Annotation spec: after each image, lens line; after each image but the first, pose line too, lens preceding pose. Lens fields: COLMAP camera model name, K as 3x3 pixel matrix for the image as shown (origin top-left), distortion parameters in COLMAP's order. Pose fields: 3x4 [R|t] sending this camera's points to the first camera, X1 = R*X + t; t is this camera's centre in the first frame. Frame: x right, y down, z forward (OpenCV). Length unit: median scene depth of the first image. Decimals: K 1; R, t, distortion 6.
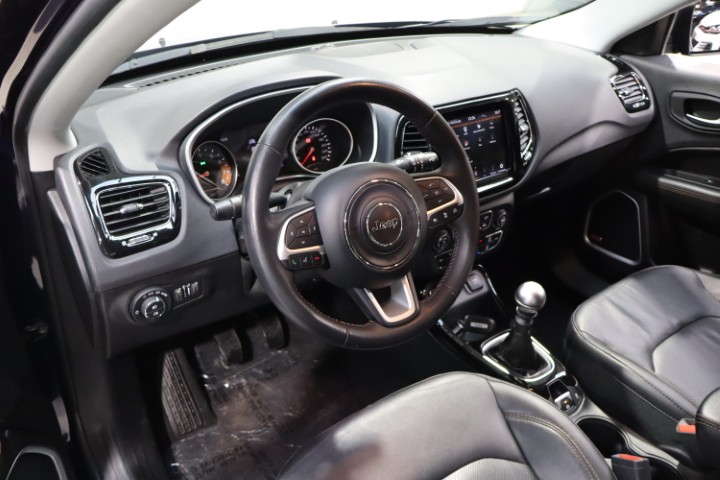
lens RADIAL K [[595.3, 0, 364.2], [0, 595.3, 235.9], [0, 0, 1]] dist [0.010552, 0.009592]
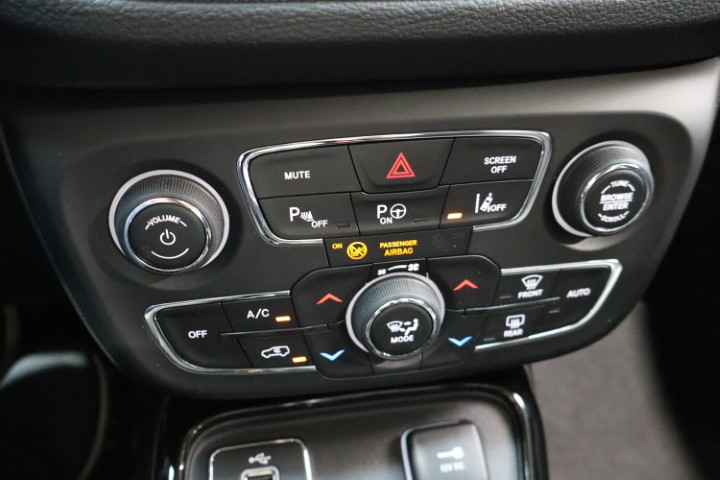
lens RADIAL K [[595.3, 0, 359.1], [0, 595.3, 240.6], [0, 0, 1]] dist [0.010552, 0.009592]
pose [[0.902155, 0.188915, -0.387850, 0.240310], [-0.188901, 0.981239, 0.038551, -0.006584], [0.387857, 0.038486, 0.920916, 0.818781]]
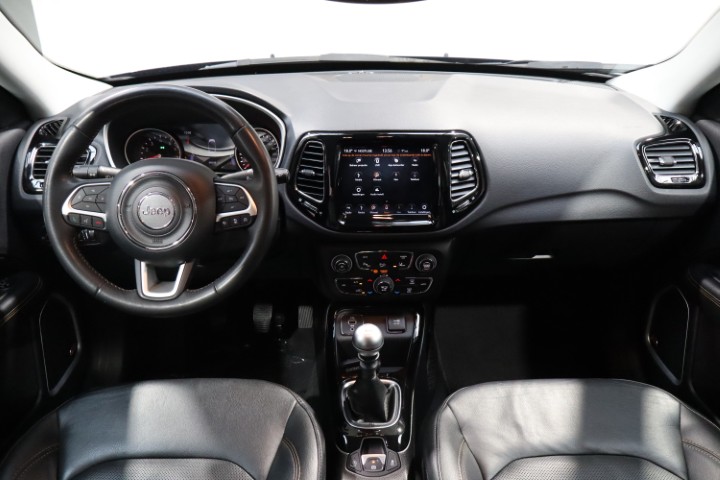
lens RADIAL K [[595.3, 0, 360.7], [0, 595.3, 244.1], [0, 0, 1]] dist [0.010552, 0.009592]
pose [[0.831746, 0.232916, -0.503933, 0.626472], [-0.256448, 0.966276, 0.023339, -0.055685], [0.492375, 0.109821, 0.863427, 0.135244]]
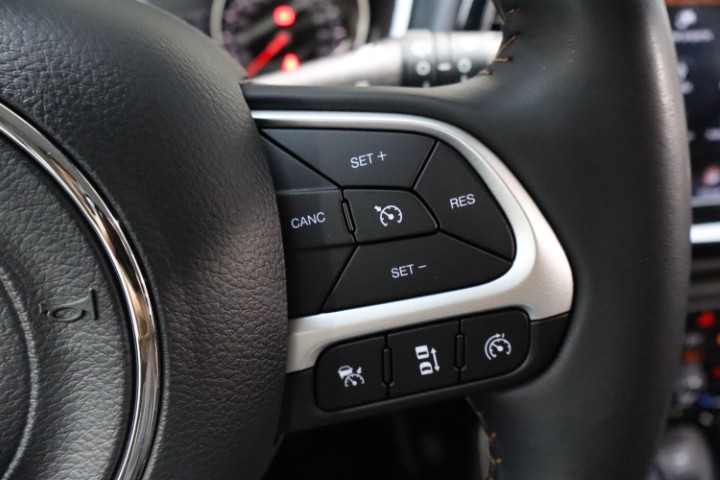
lens RADIAL K [[595.3, 0, 358.1], [0, 595.3, 238.5], [0, 0, 1]] dist [0.010552, 0.009592]
pose [[0.925080, 0.227712, -0.303932, 0.115337], [-0.201260, 0.972629, 0.116137, -0.058856], [0.322059, -0.046266, 0.945588, 0.602880]]
